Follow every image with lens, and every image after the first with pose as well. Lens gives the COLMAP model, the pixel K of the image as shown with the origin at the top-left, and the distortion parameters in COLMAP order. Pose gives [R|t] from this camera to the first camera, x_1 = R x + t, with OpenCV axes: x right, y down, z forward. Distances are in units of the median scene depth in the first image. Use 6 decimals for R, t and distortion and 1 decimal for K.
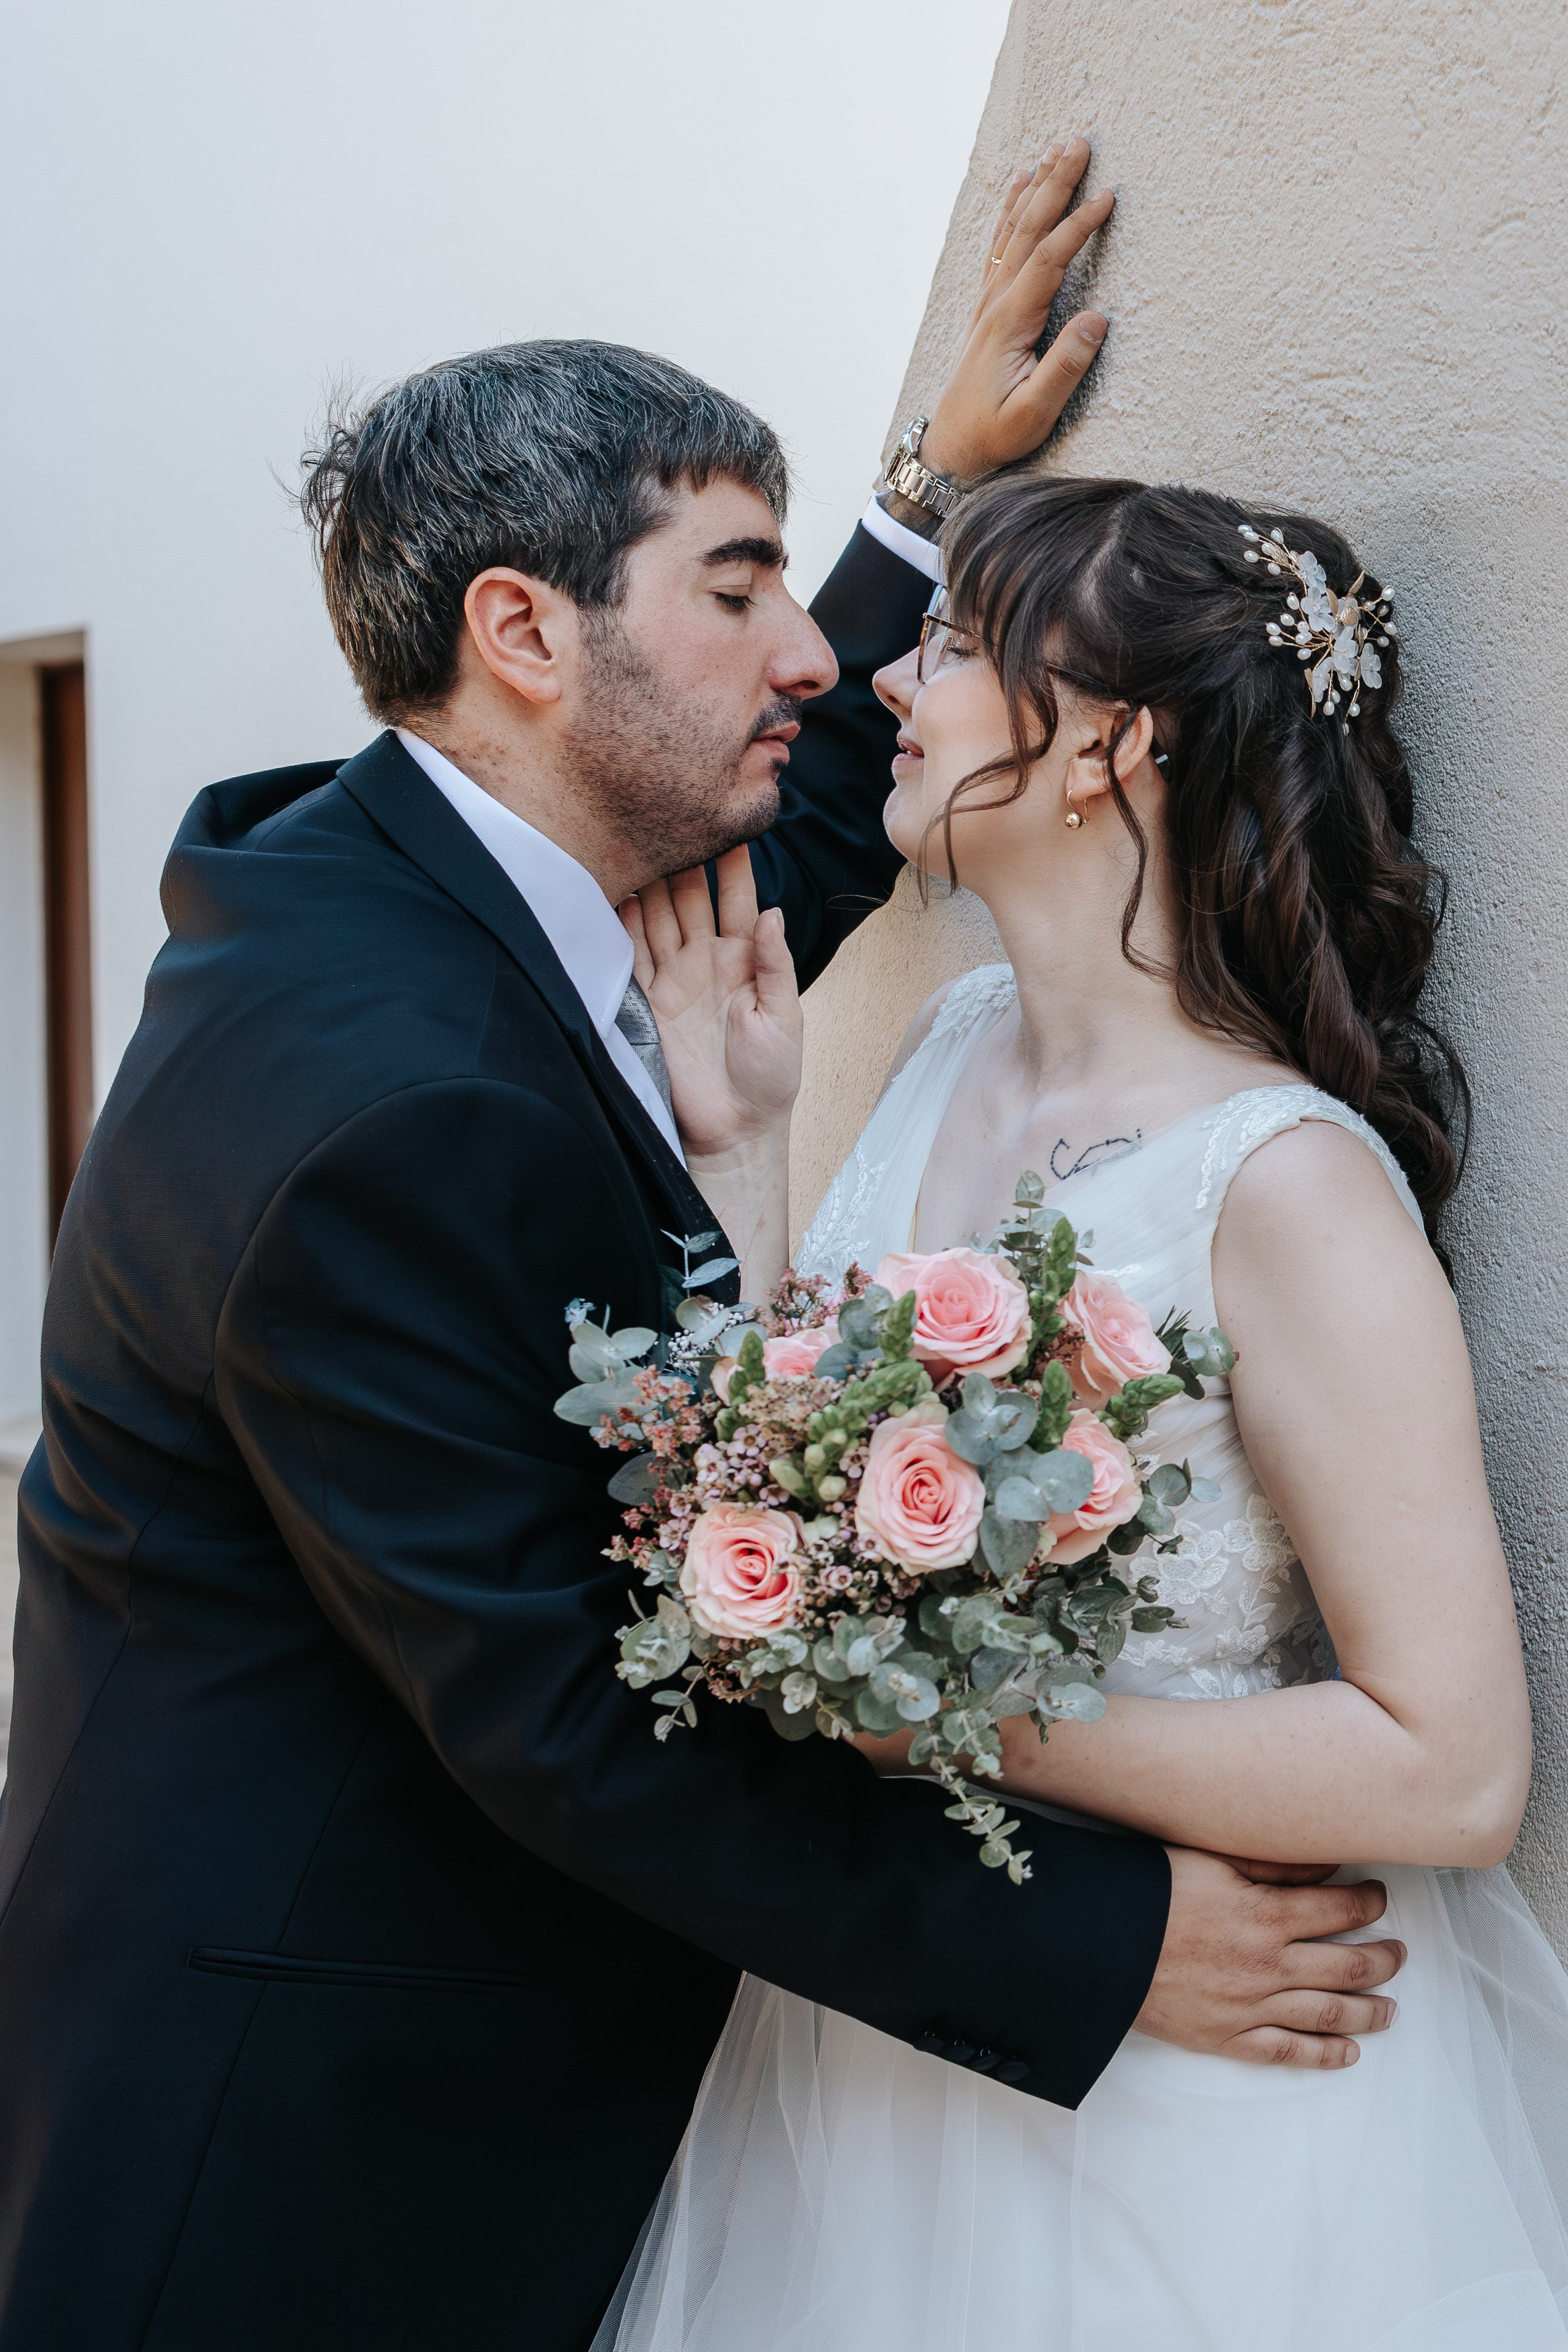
lens RADIAL K [[3283.5, 0, 784.0], [0, 3283.5, 1176.0], [0, 0, 1]] dist [0.086823, -0.124856]
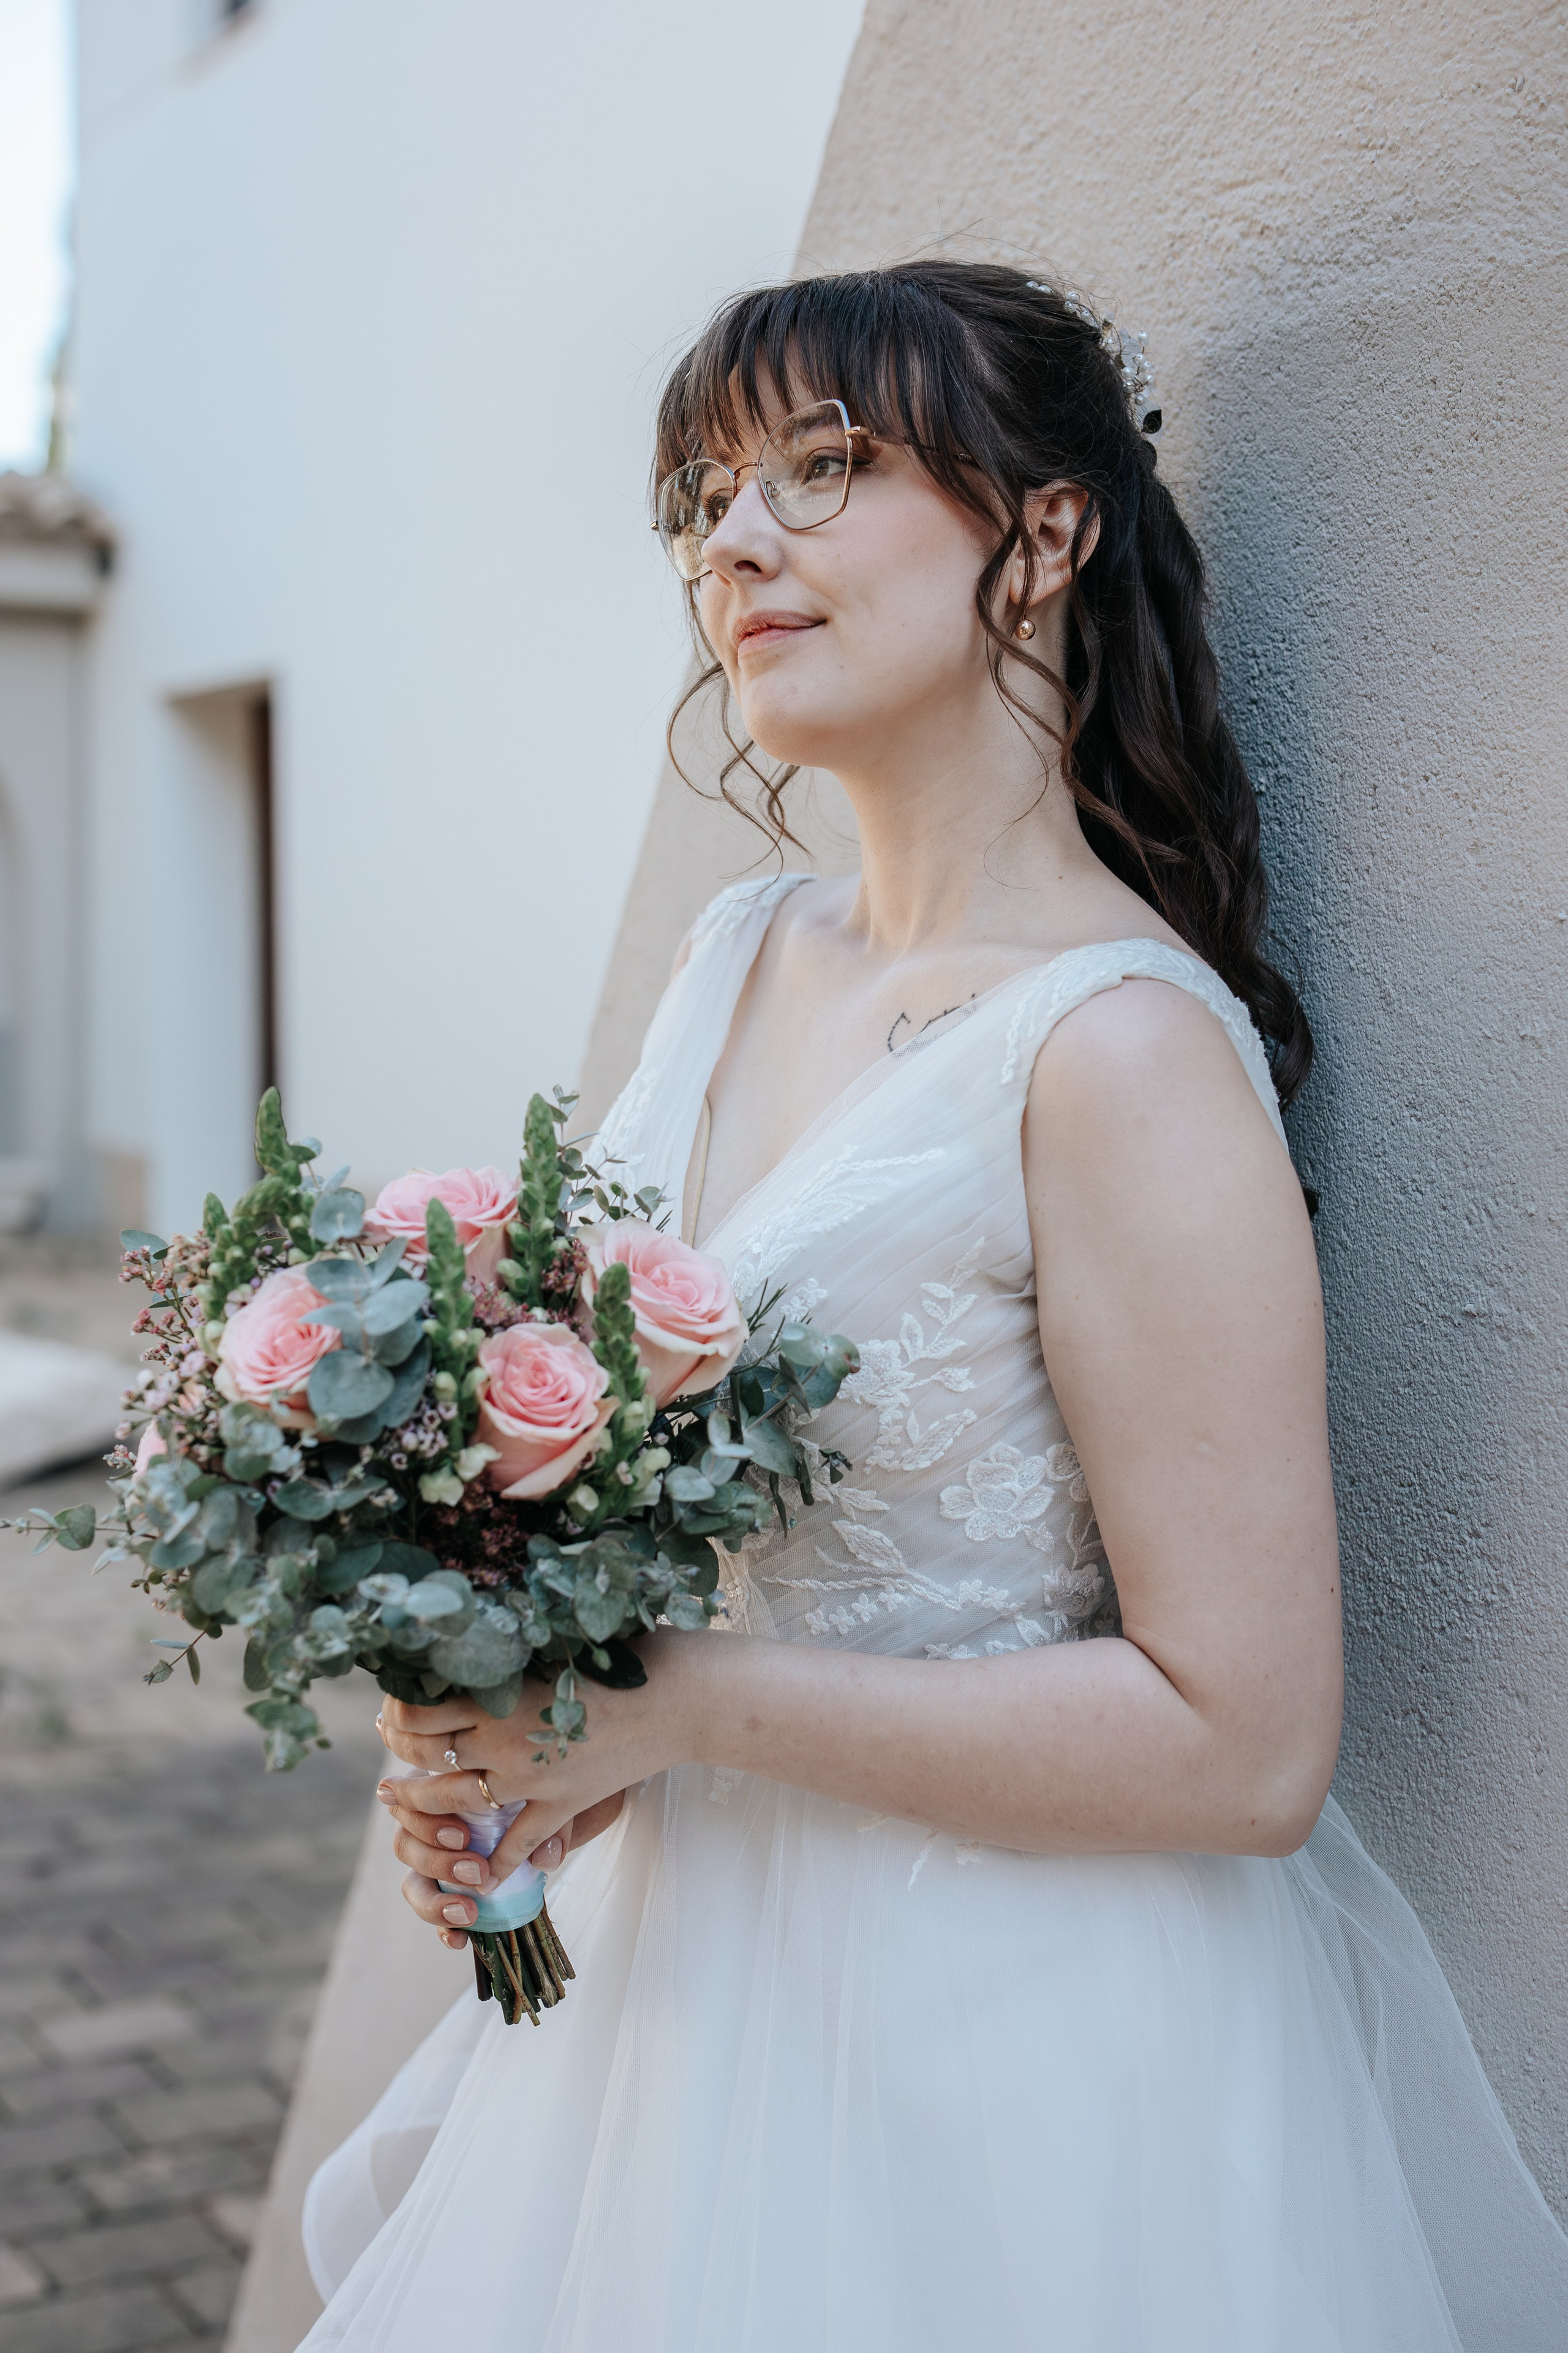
lens RADIAL K [[3172.1, 0, 799.6], [0, 3172.1, 1190.8], [0, 0, 1]] dist [0.096120, -0.175581]
pose [[0.789305, 0.045541, -0.612310, 0.607000], [-0.009191, 0.998010, 0.062380, -0.024694], [0.613932, -0.043608, 0.788153, 0.237259]]
